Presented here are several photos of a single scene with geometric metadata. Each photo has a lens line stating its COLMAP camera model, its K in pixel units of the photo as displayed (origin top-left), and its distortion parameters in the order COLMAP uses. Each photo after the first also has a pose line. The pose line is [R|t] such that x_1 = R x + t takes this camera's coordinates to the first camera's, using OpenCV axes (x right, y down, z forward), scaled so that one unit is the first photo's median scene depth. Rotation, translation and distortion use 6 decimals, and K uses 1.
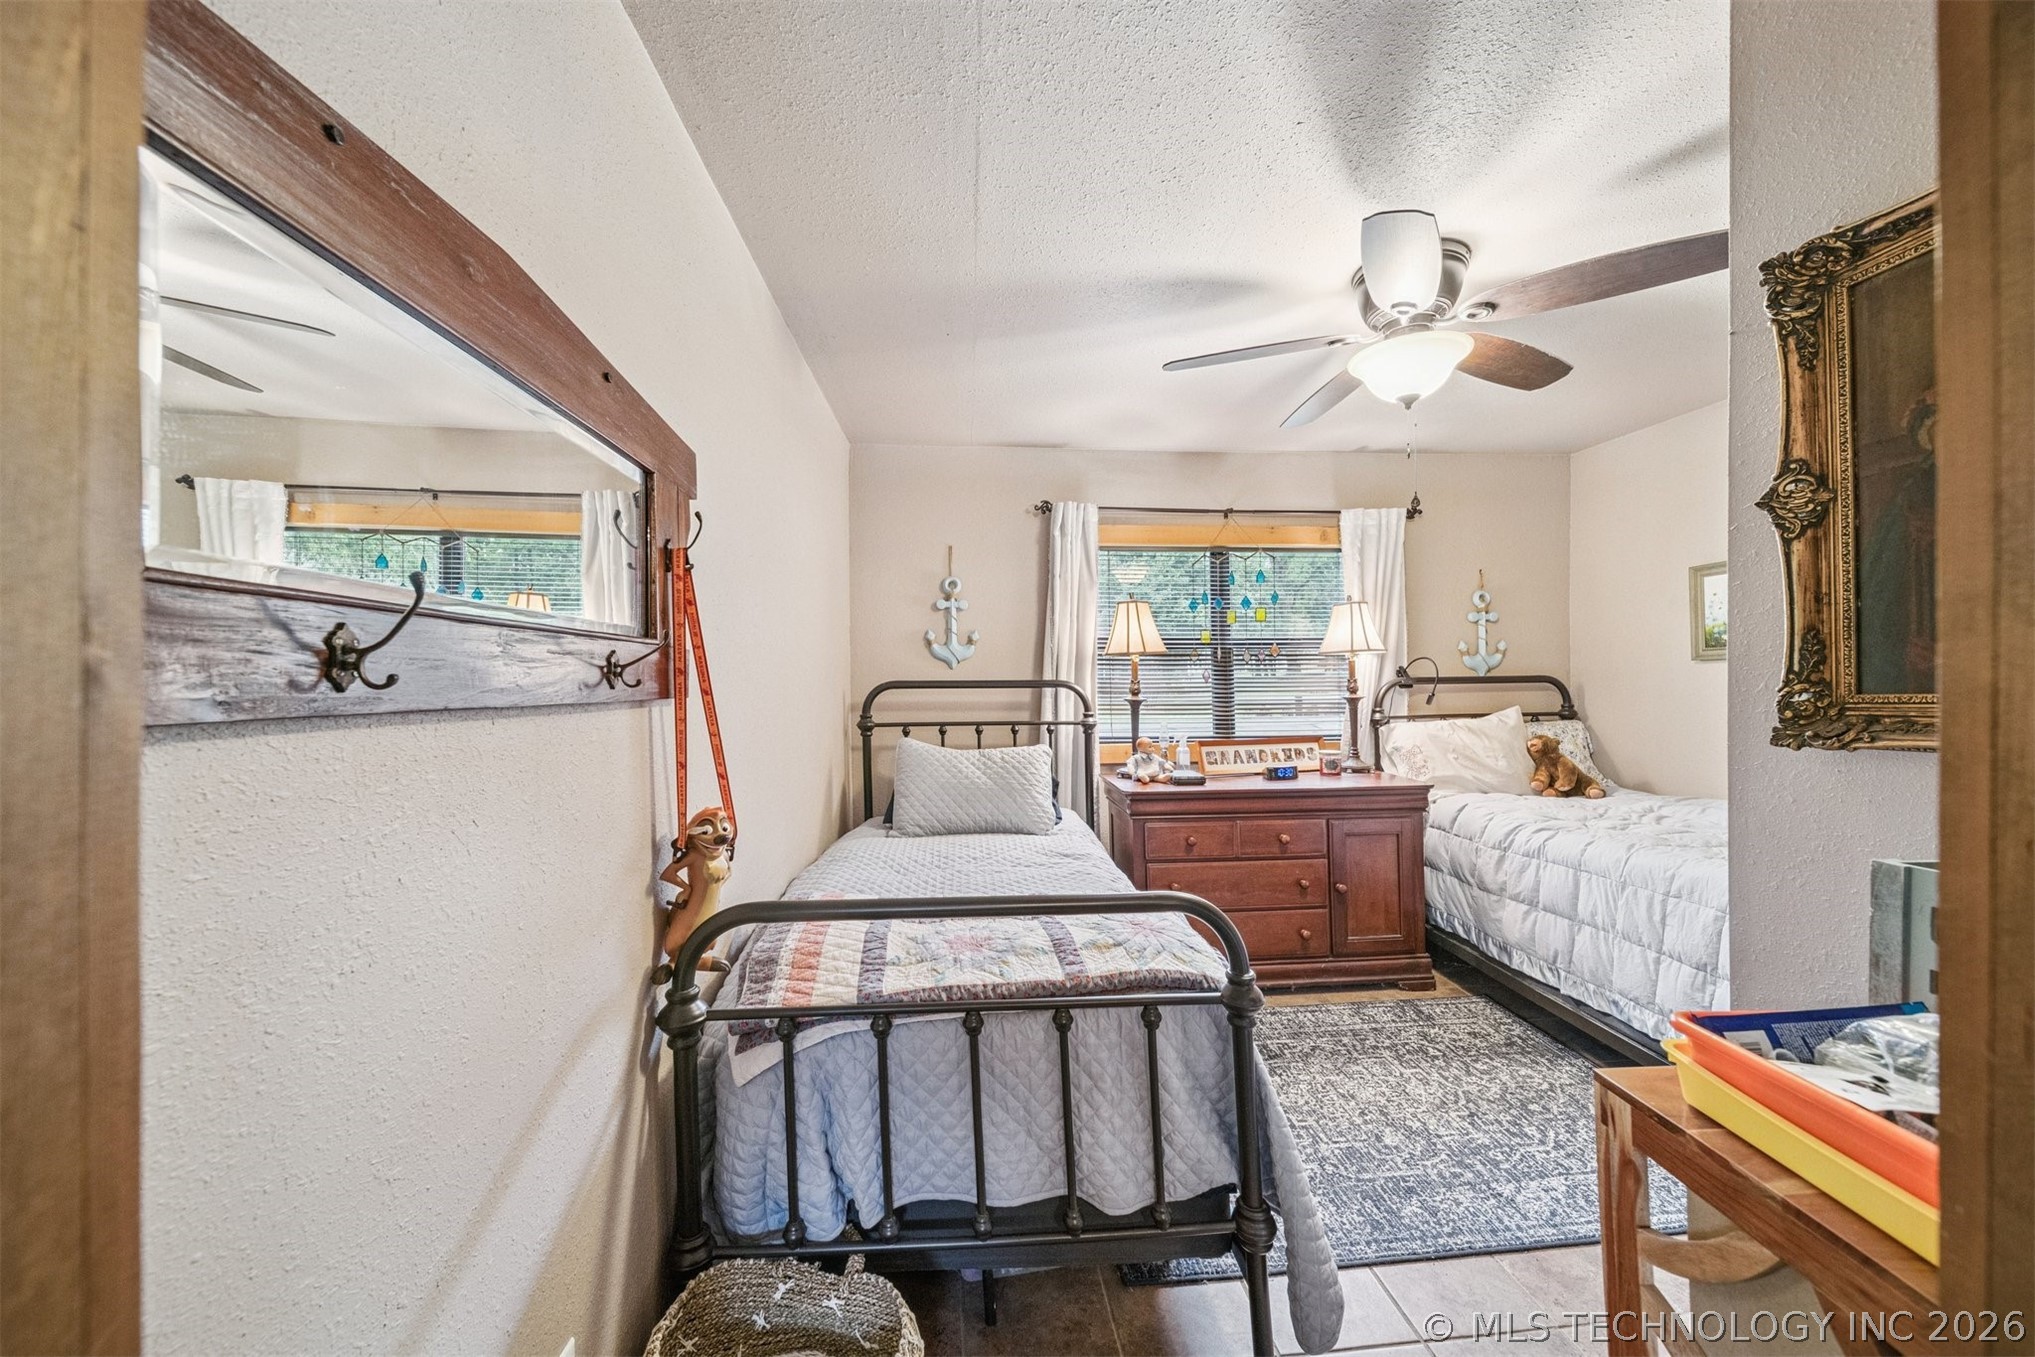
lens RADIAL K [[726.6, 0, 1034.0], [0, 726.6, 668.0], [0, 0, 1]] dist [0.000836, -0.000146]
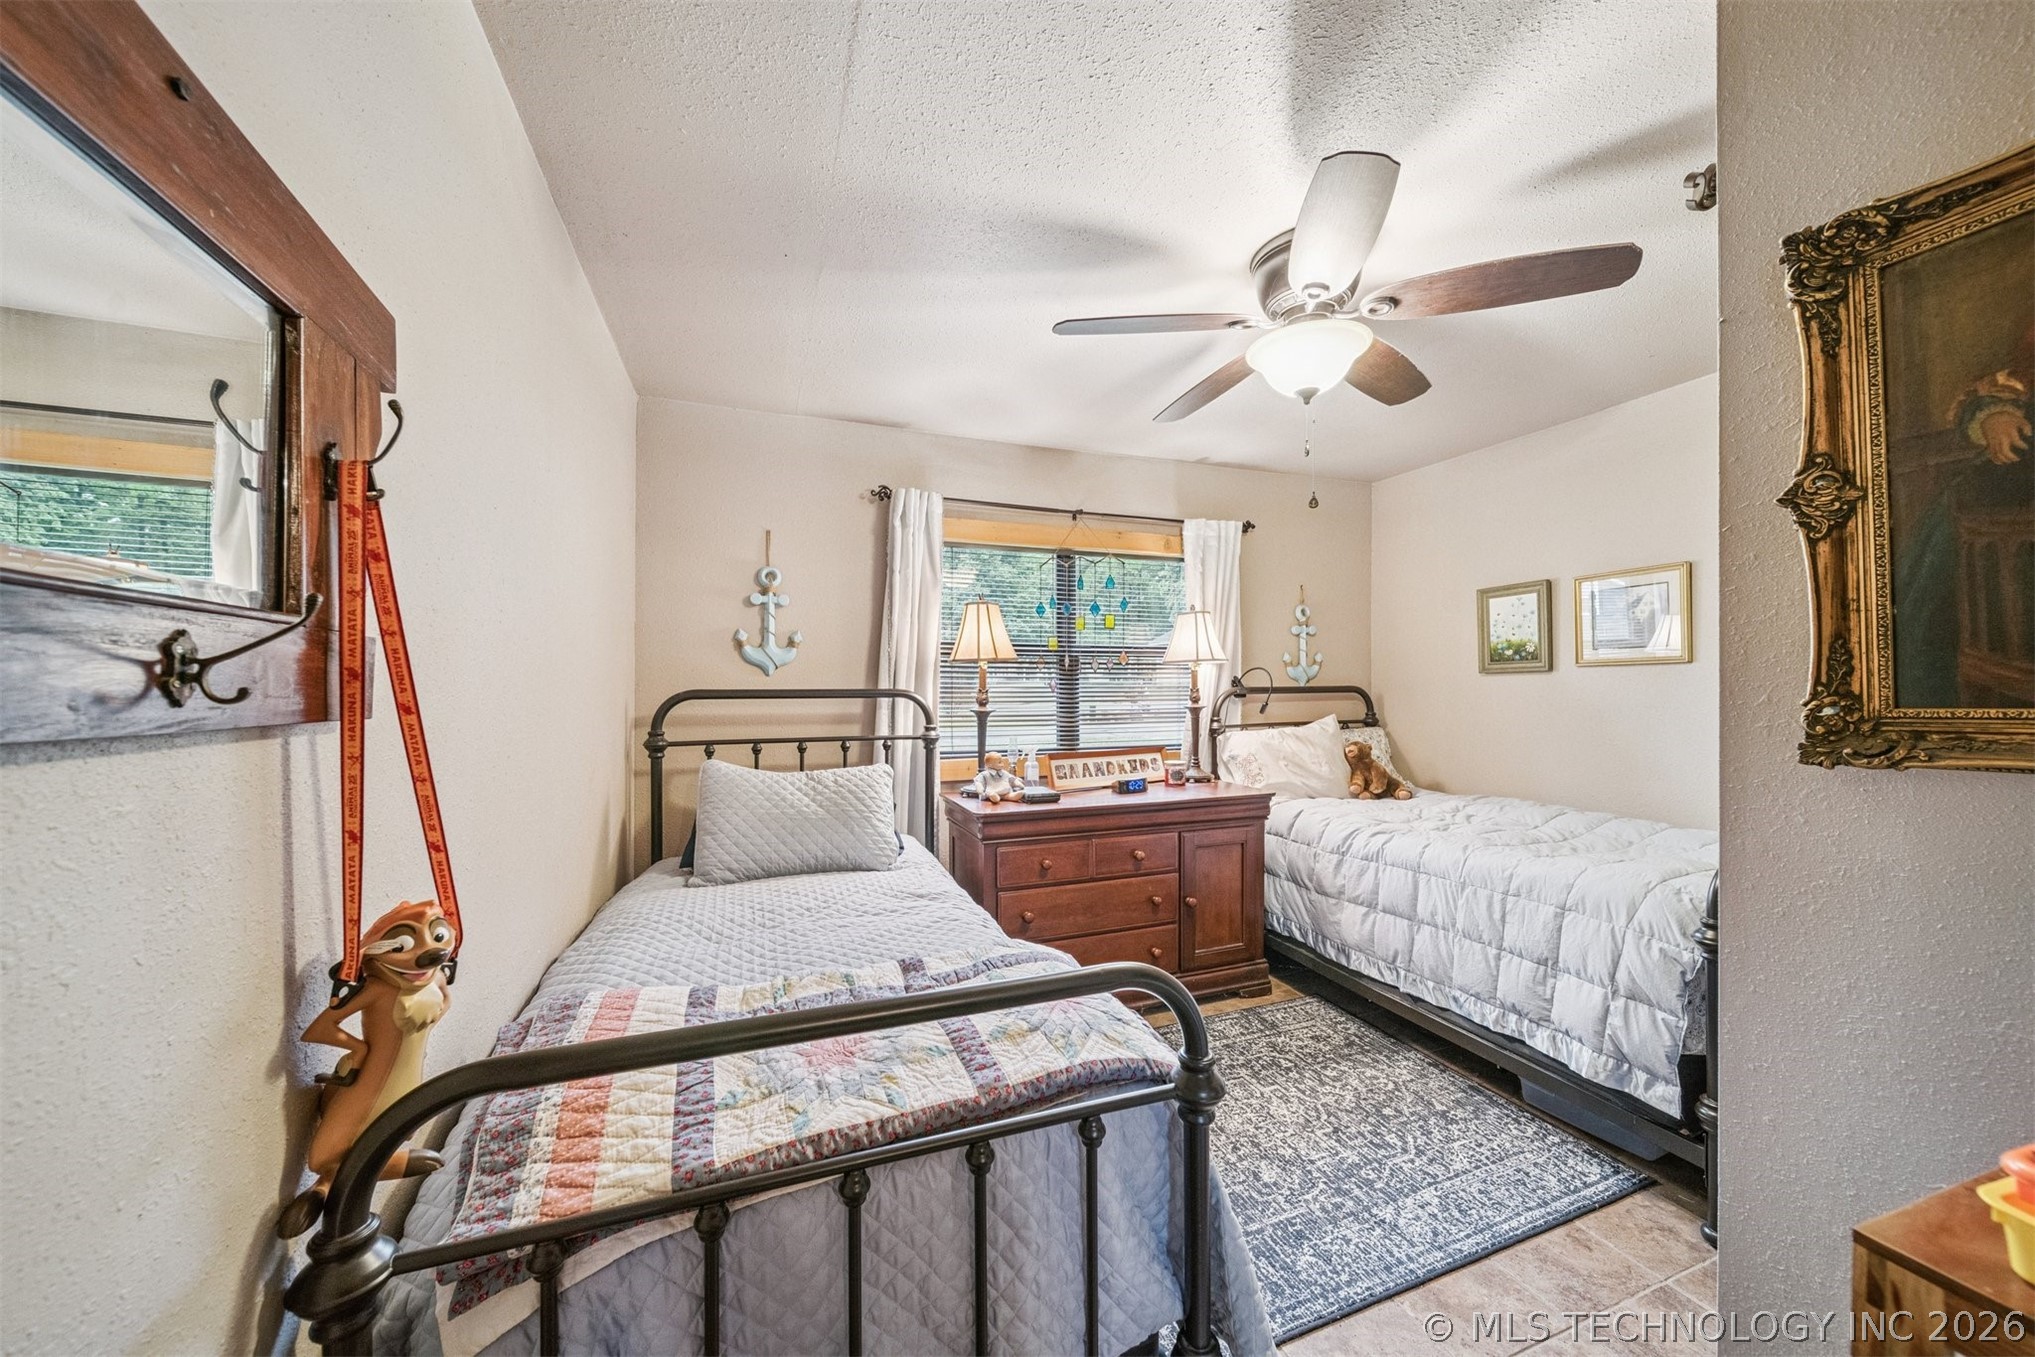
lens RADIAL K [[721.7, 0, 1039.0], [0, 721.7, 669.5], [0, 0, 1]] dist [-0.001093, -0.000195]
pose [[0.961646, 0.009090, 0.274142, -0.048977], [-0.006449, 0.999924, -0.010535, 0.001148], [-0.274217, 0.008363, 0.961632, 0.128962]]
